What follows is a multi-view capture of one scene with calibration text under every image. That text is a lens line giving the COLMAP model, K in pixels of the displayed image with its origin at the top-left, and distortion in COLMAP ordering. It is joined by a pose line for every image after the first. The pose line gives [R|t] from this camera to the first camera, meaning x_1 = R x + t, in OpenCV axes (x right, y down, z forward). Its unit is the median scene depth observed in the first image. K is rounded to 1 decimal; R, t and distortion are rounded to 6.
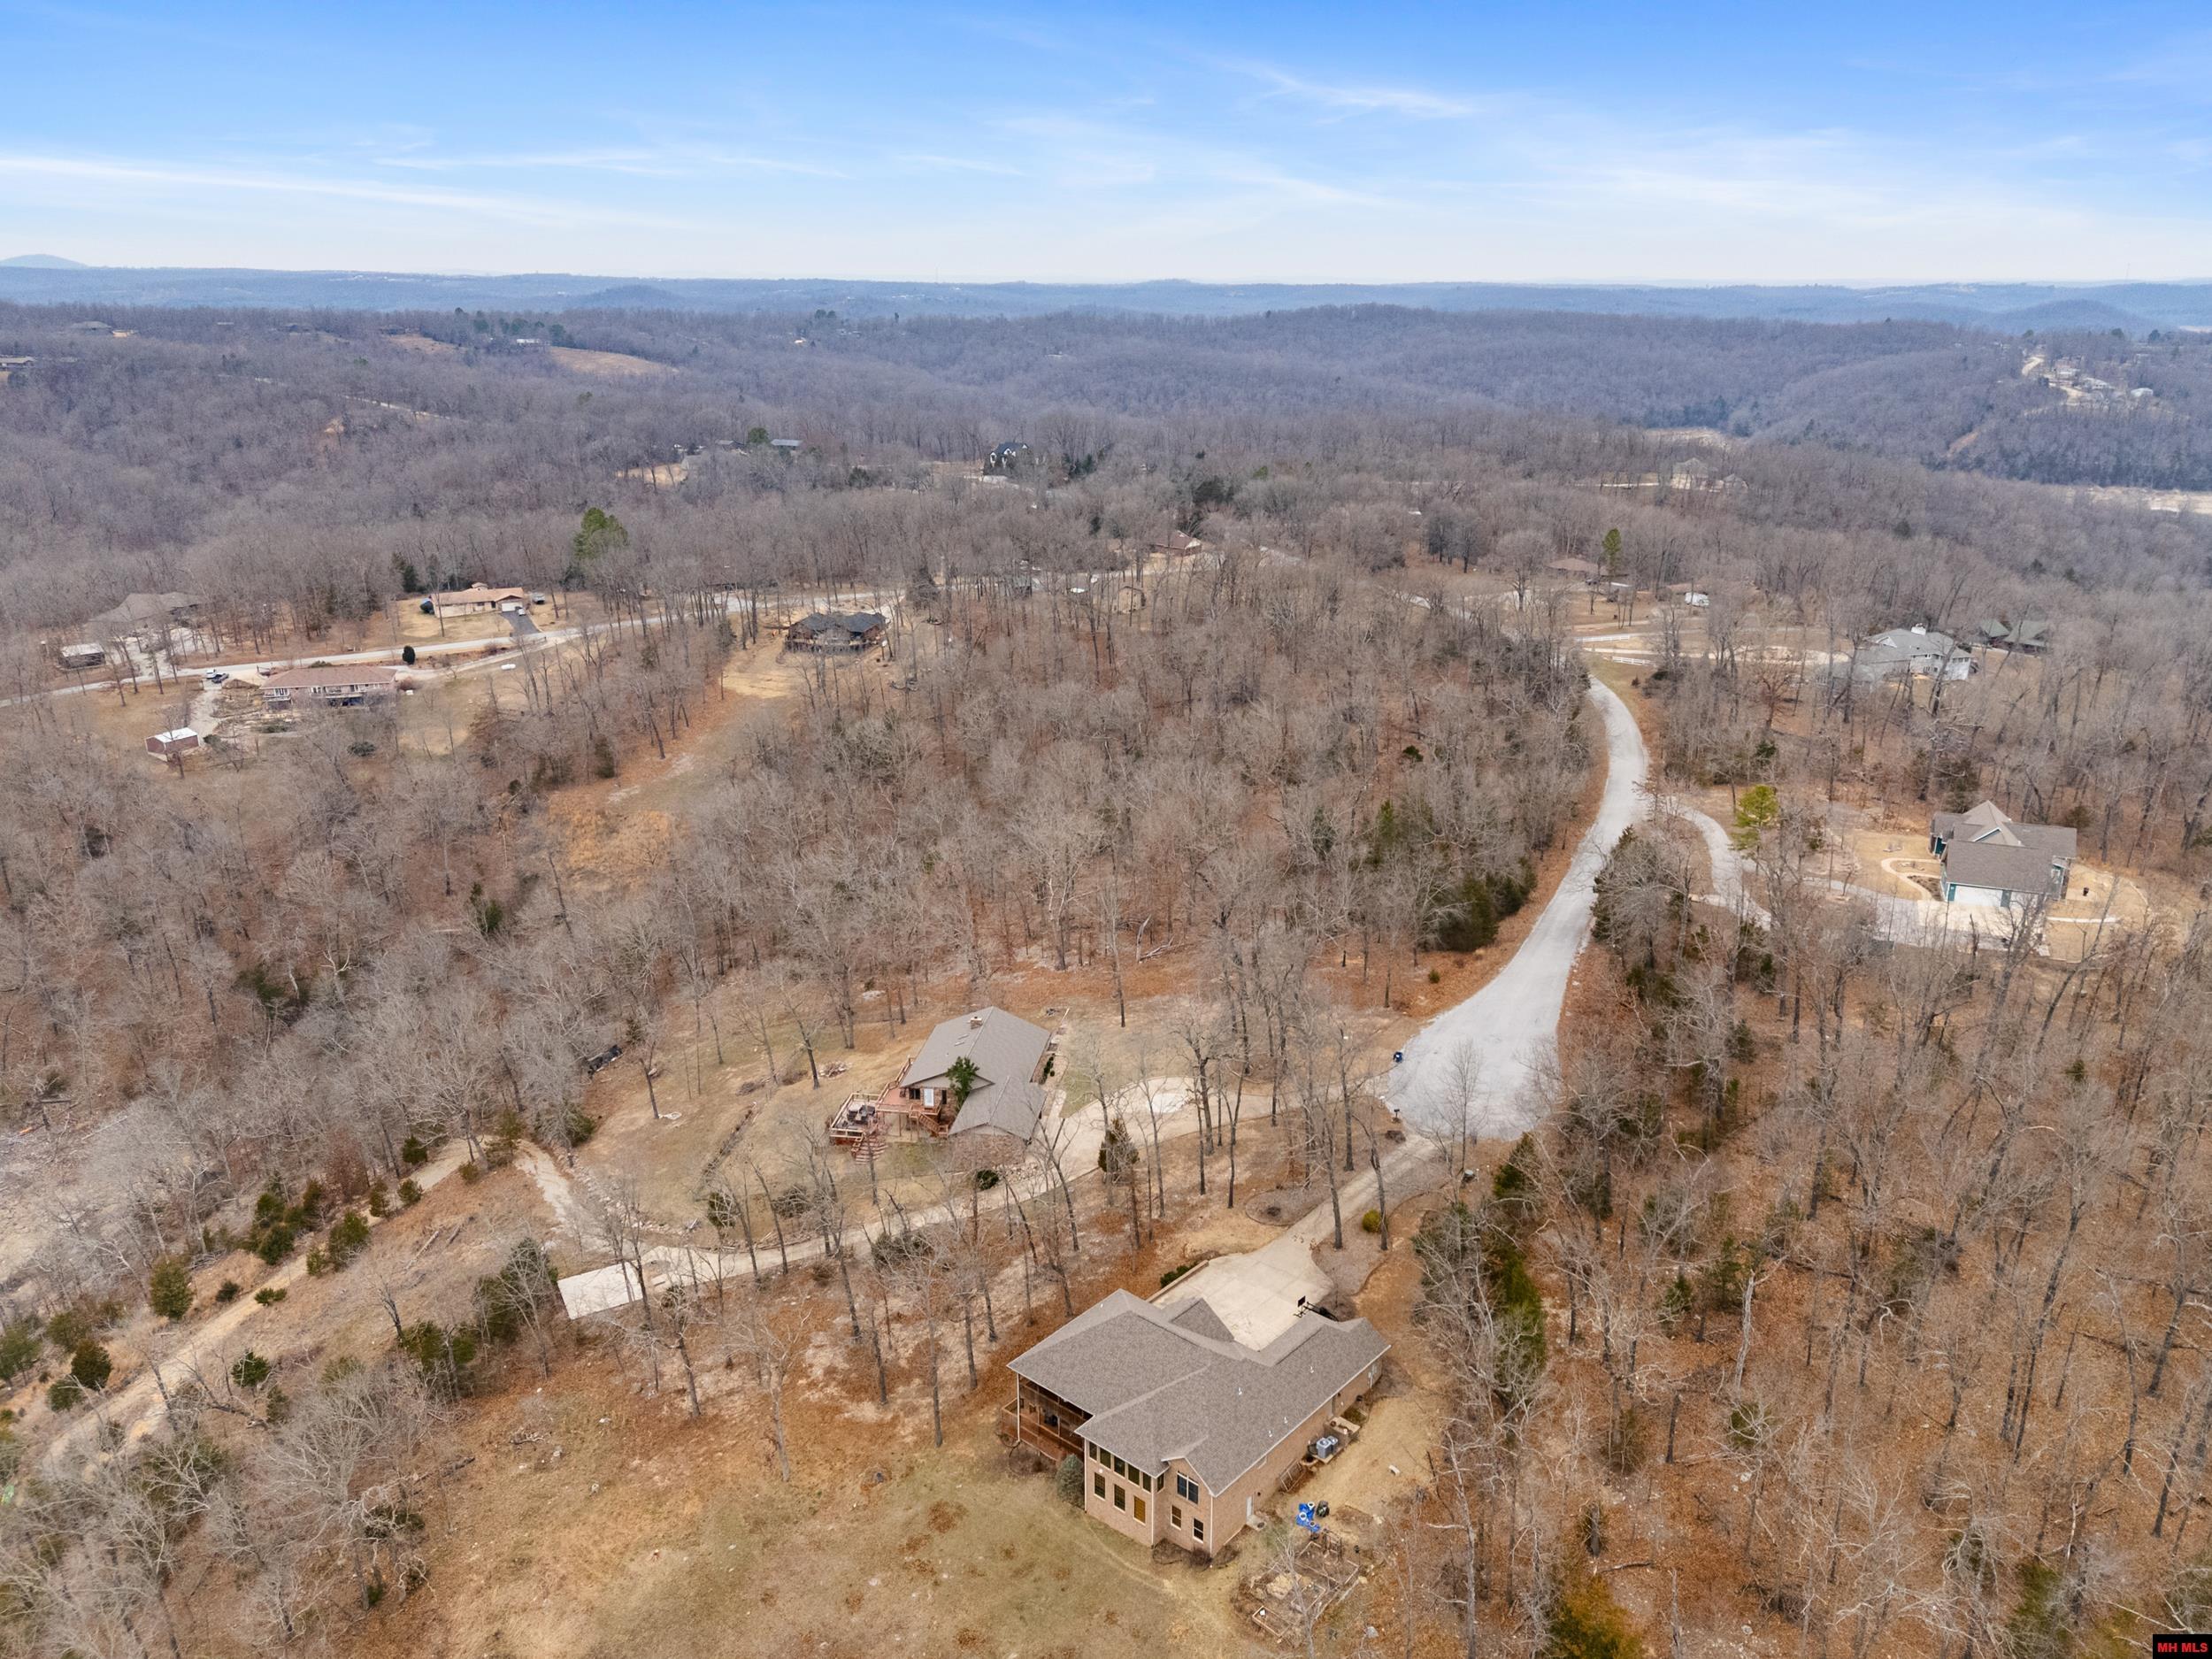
lens RADIAL K [[1617.7, 0, 1117.7], [0, 1617.7, 823.8], [0, 0, 1]] dist [0.061458, -0.053662]
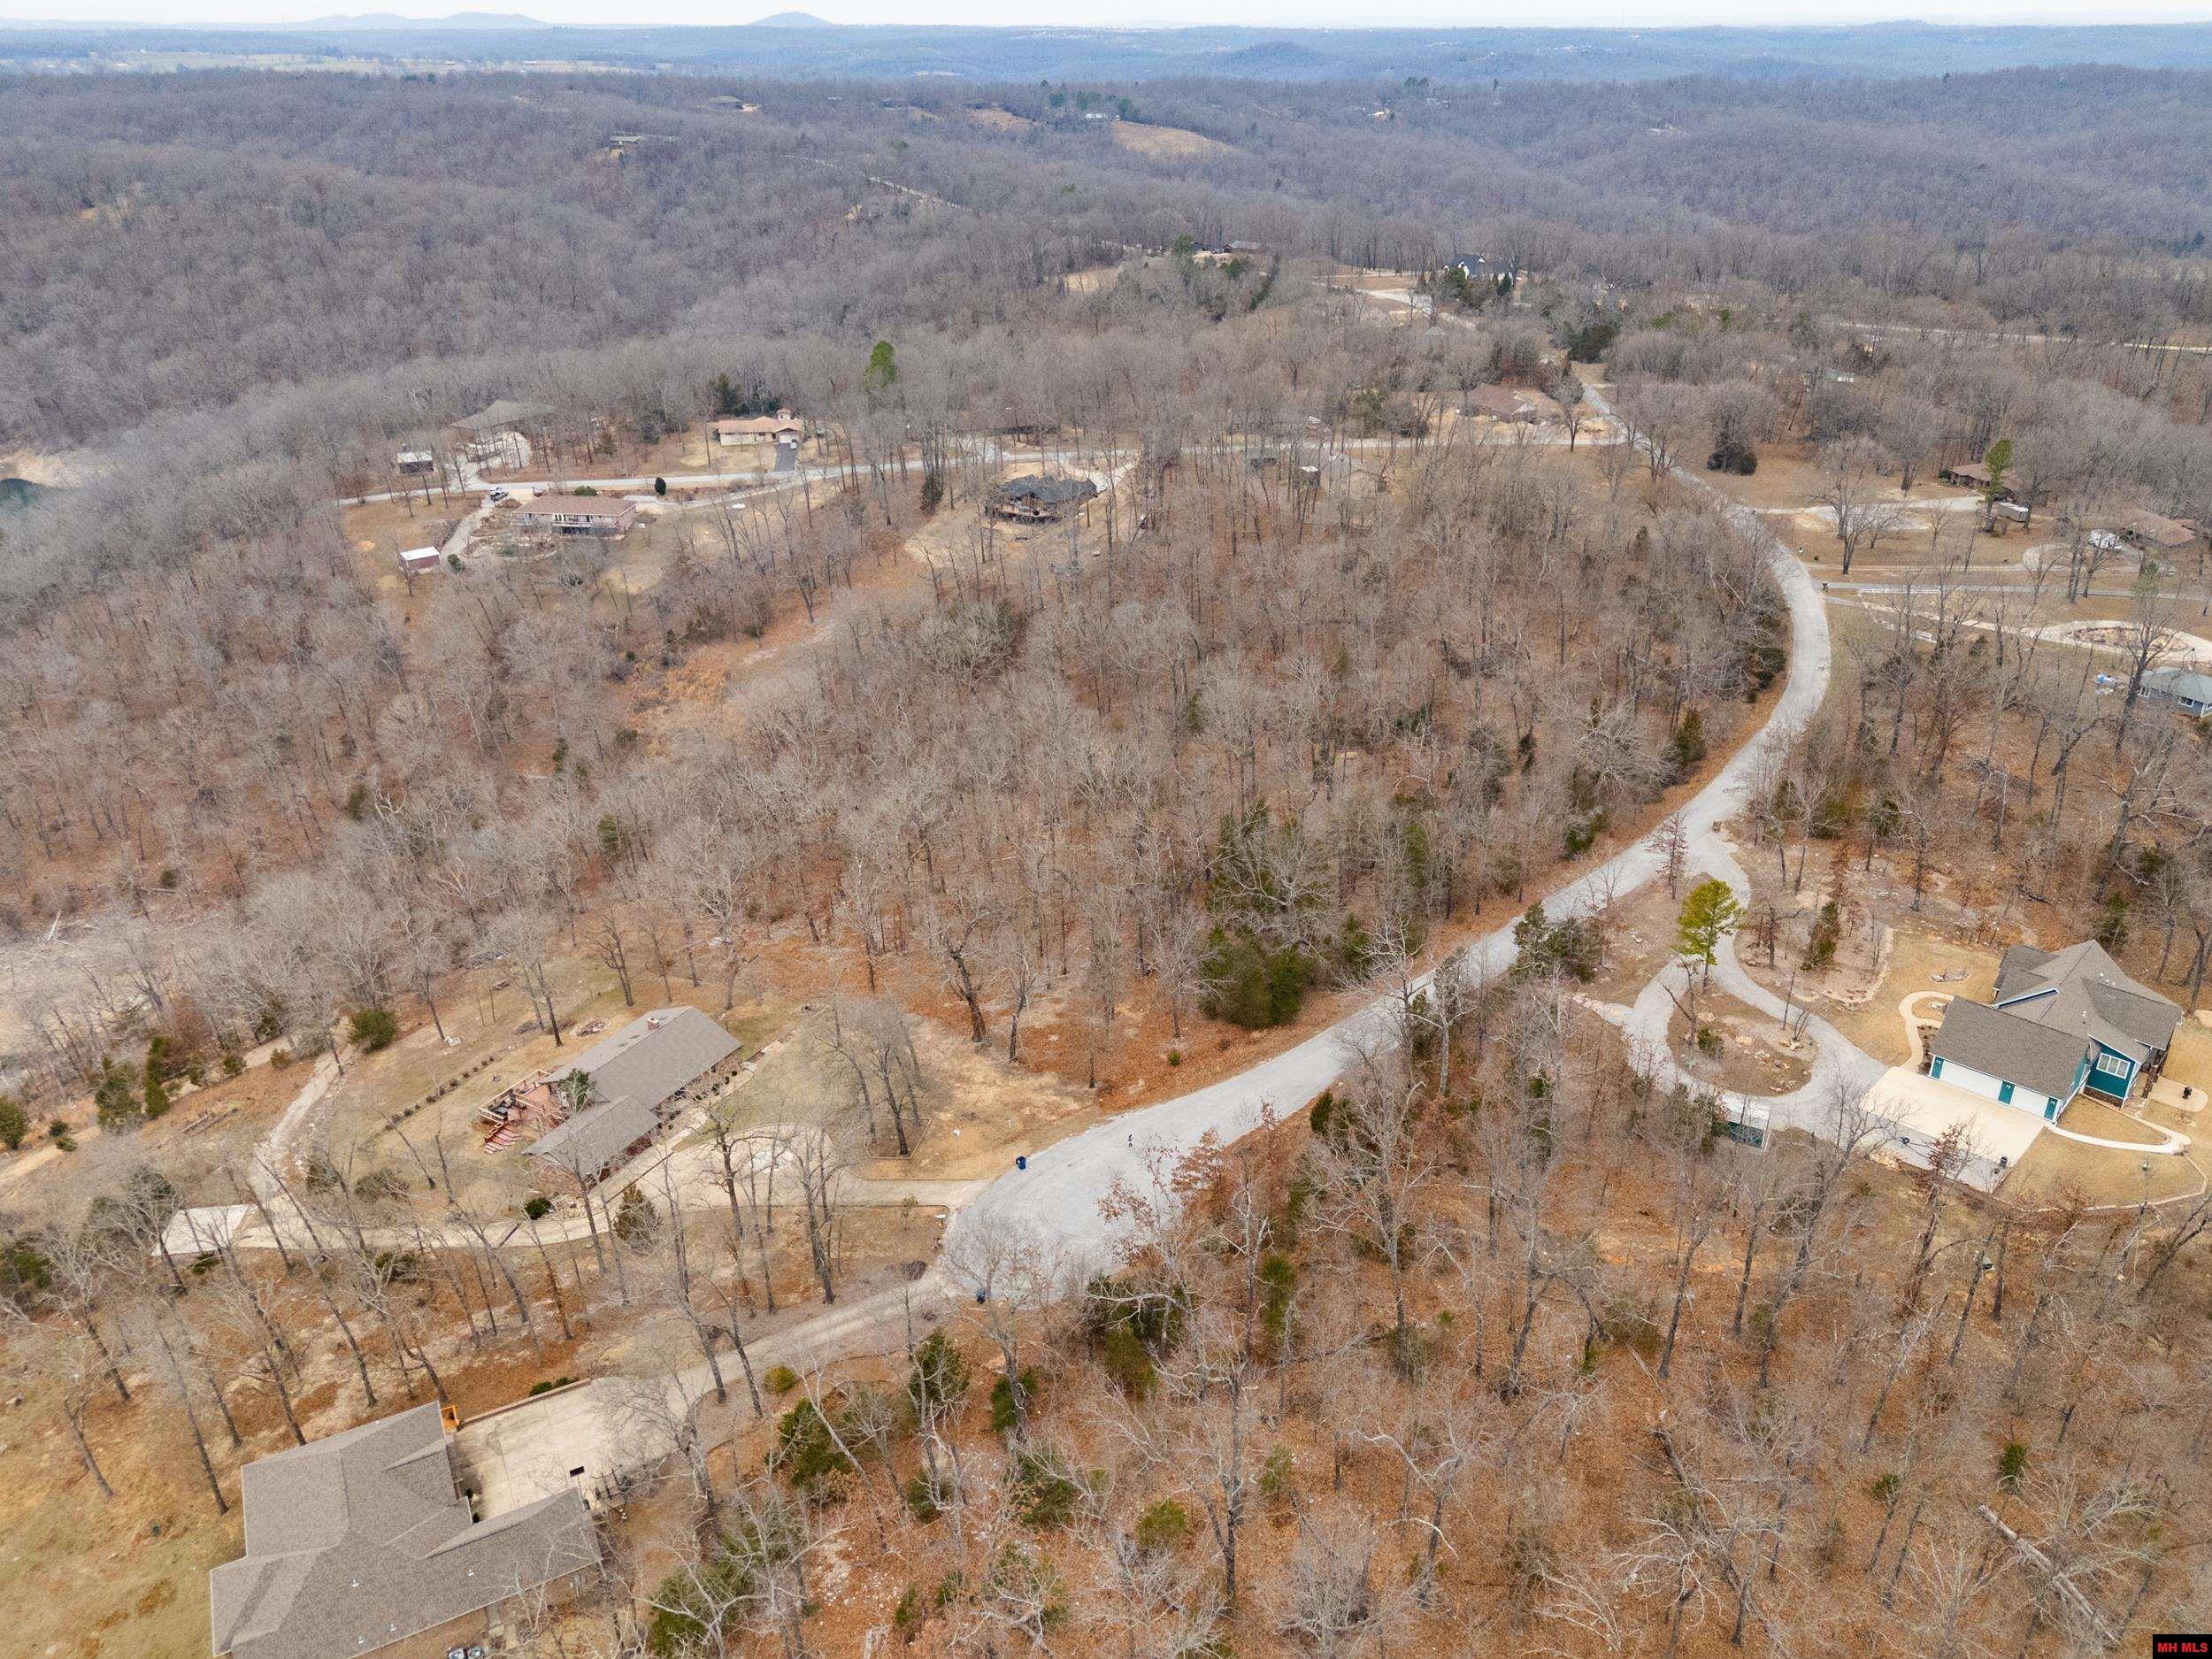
lens RADIAL K [[1617.7, 0, 1117.7], [0, 1617.7, 823.8], [0, 0, 1]] dist [0.061458, -0.053662]
pose [[0.932231, 0.152649, -0.328091, 0.227607], [-0.109059, 0.983032, 0.147492, -0.080128], [0.345039, -0.101715, 0.933061, 0.107035]]
